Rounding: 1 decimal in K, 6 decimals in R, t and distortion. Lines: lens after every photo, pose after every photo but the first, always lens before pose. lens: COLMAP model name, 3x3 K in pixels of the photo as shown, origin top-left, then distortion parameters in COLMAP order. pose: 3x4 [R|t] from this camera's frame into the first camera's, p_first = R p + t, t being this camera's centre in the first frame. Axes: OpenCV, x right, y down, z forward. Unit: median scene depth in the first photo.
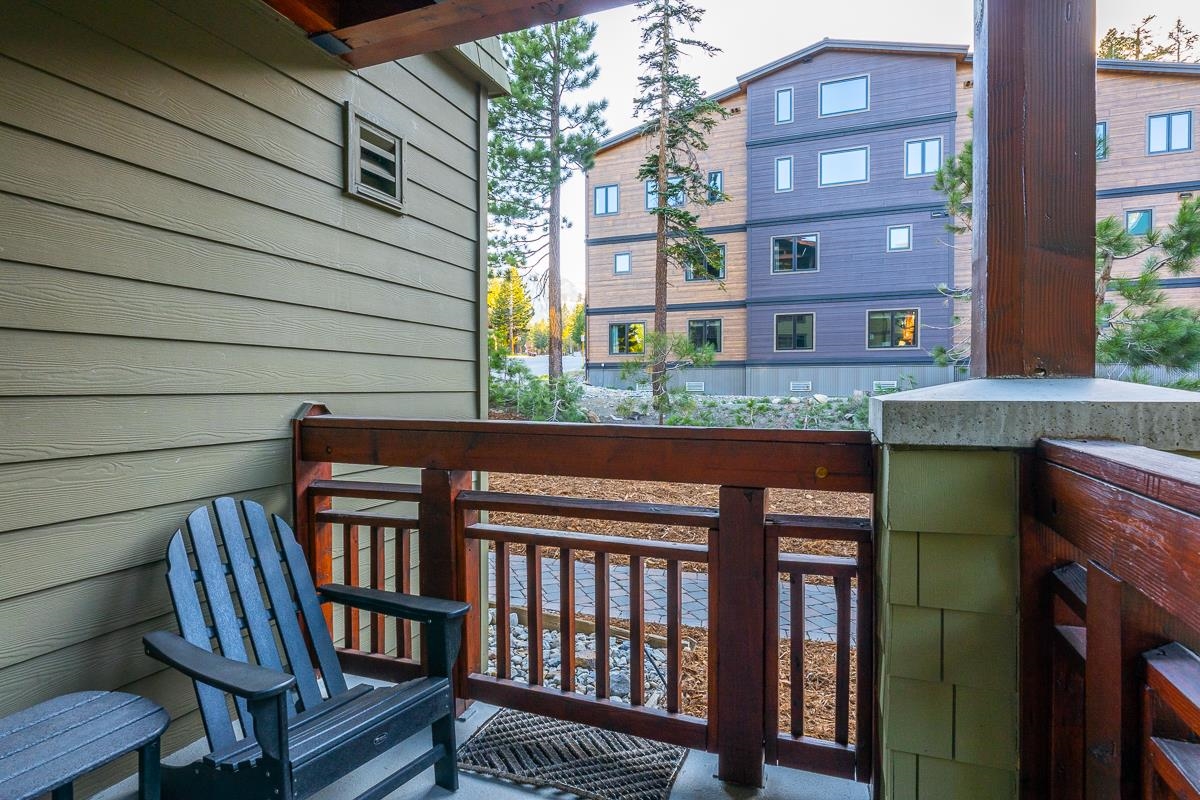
lens RADIAL K [[632.6, 0, 599.5], [0, 632.6, 396.1], [0, 0, 1]] dist [-0.003292, -0.001148]
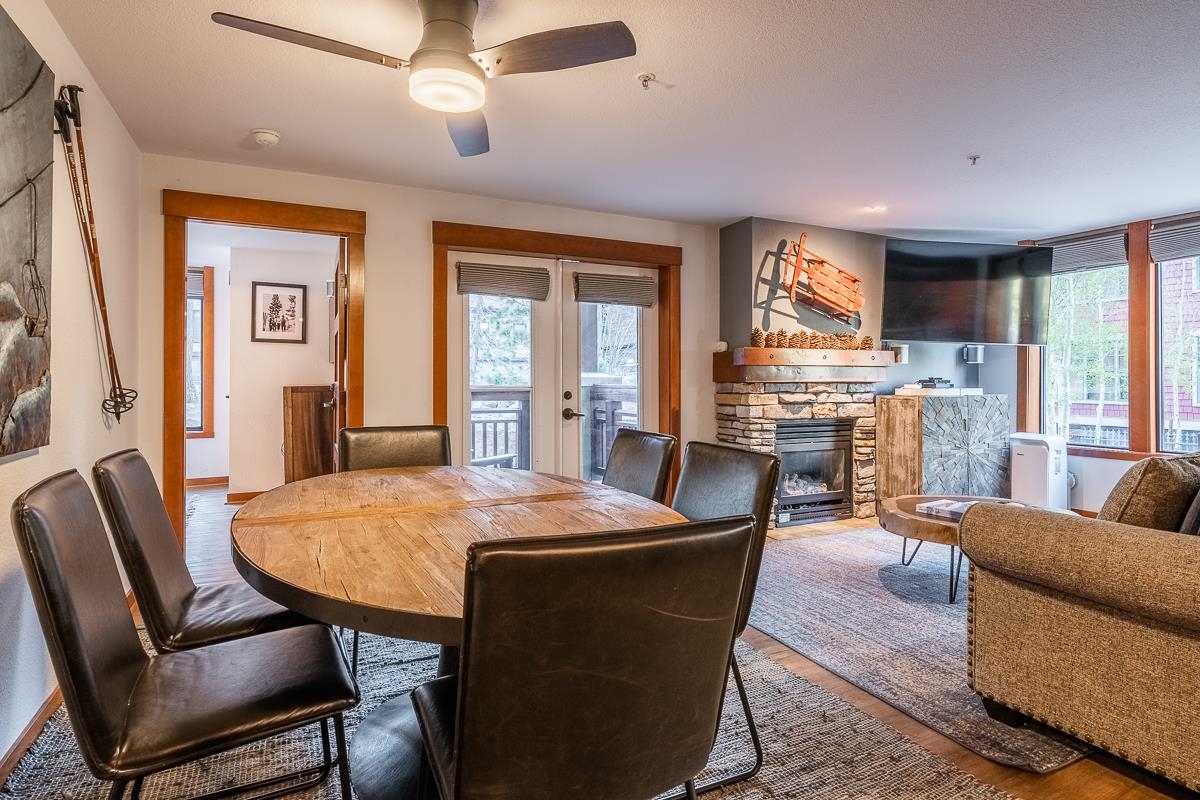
lens RADIAL K [[631.9, 0, 597.4], [0, 631.9, 378.5], [0, 0, 1]] dist [-0.002385, -0.000952]
pose [[0.677647, 0.004568, 0.735373, -2.147736], [0.006896, 0.999897, -0.012566, 0.058239], [-0.735355, 0.013586, 0.677546, -1.774231]]
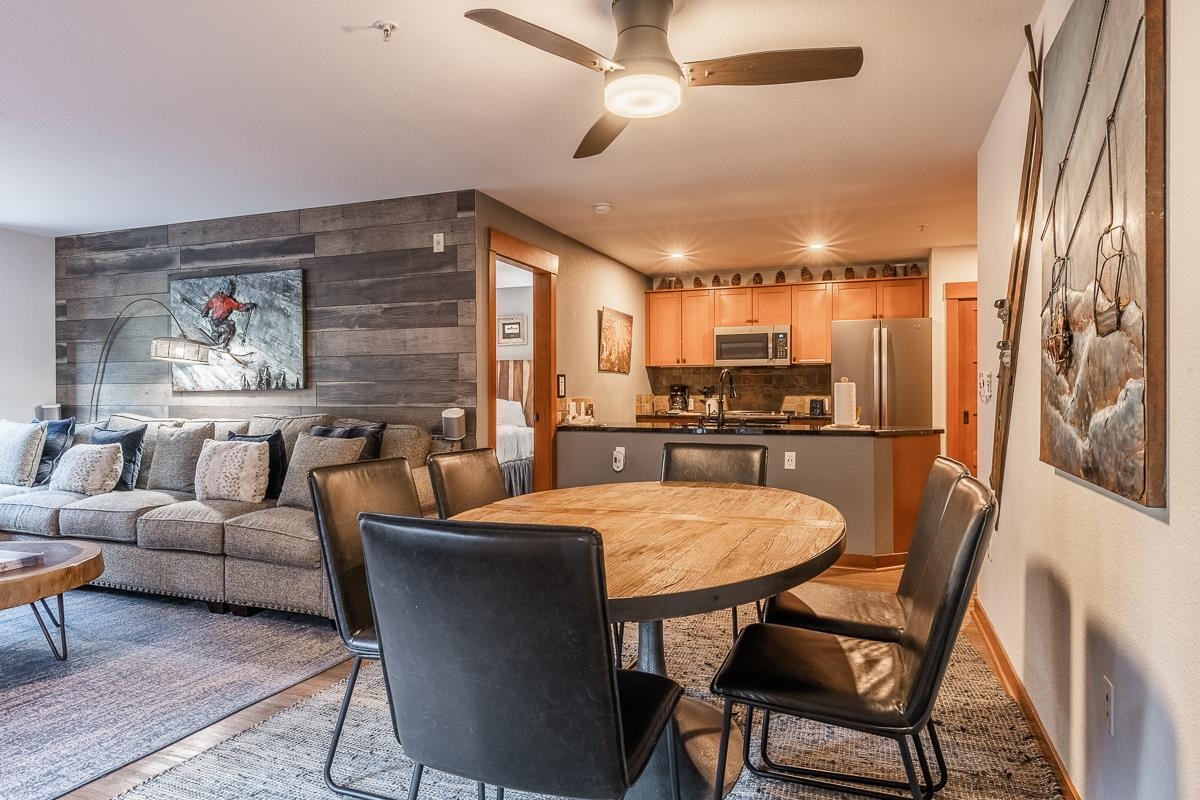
lens RADIAL K [[735.1, 0, 597.3], [0, 735.1, 394.4], [0, 0, 1]] dist [-0.000408, -0.000470]
pose [[-0.999935, 0.003968, -0.010678, -1.486951], [0.003825, 0.999902, 0.013466, 0.031332], [0.010731, 0.013425, -0.999852, 0.221180]]
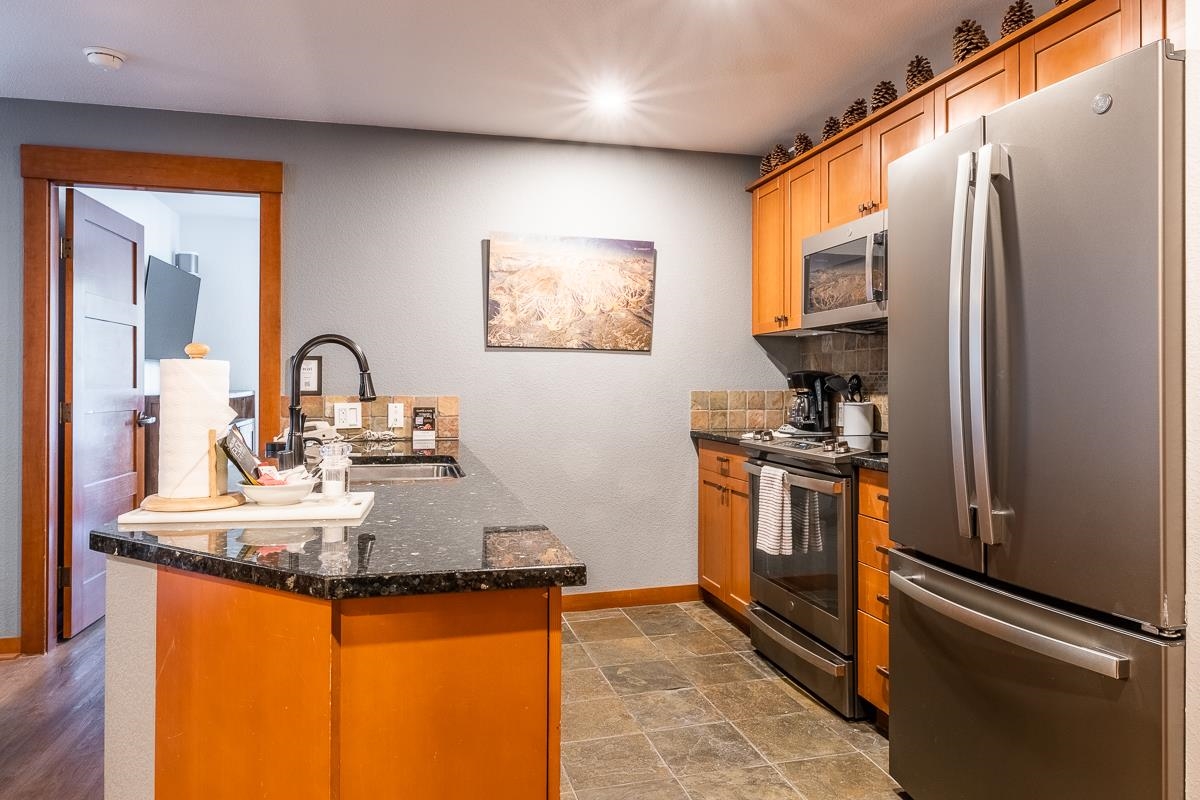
lens RADIAL K [[776.9, 0, 600.5], [0, 776.9, 380.7], [0, 0, 1]] dist [0.024154, -0.024667]
pose [[-0.578049, 0.003051, 0.815996, -3.222965], [0.005671, 0.999984, 0.000278, 0.051773], [-0.815982, 0.004788, -0.578057, -2.090597]]
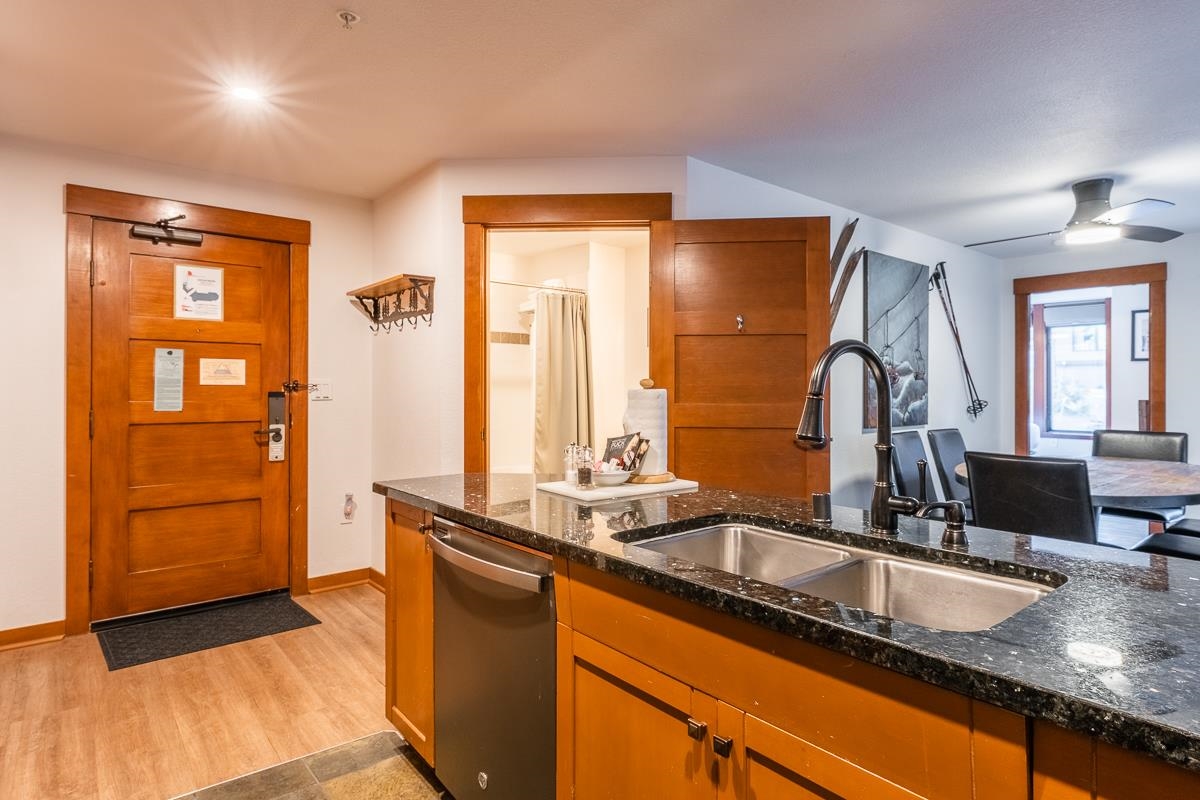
lens RADIAL K [[646.8, 0, 598.0], [0, 646.8, 387.7], [0, 0, 1]] dist [-0.000713, -0.000024]
pose [[0.870268, 0.001463, -0.492576, -1.883461], [-0.006507, 0.999942, -0.008526, 0.035226], [0.492535, 0.010625, 0.870228, -3.168403]]
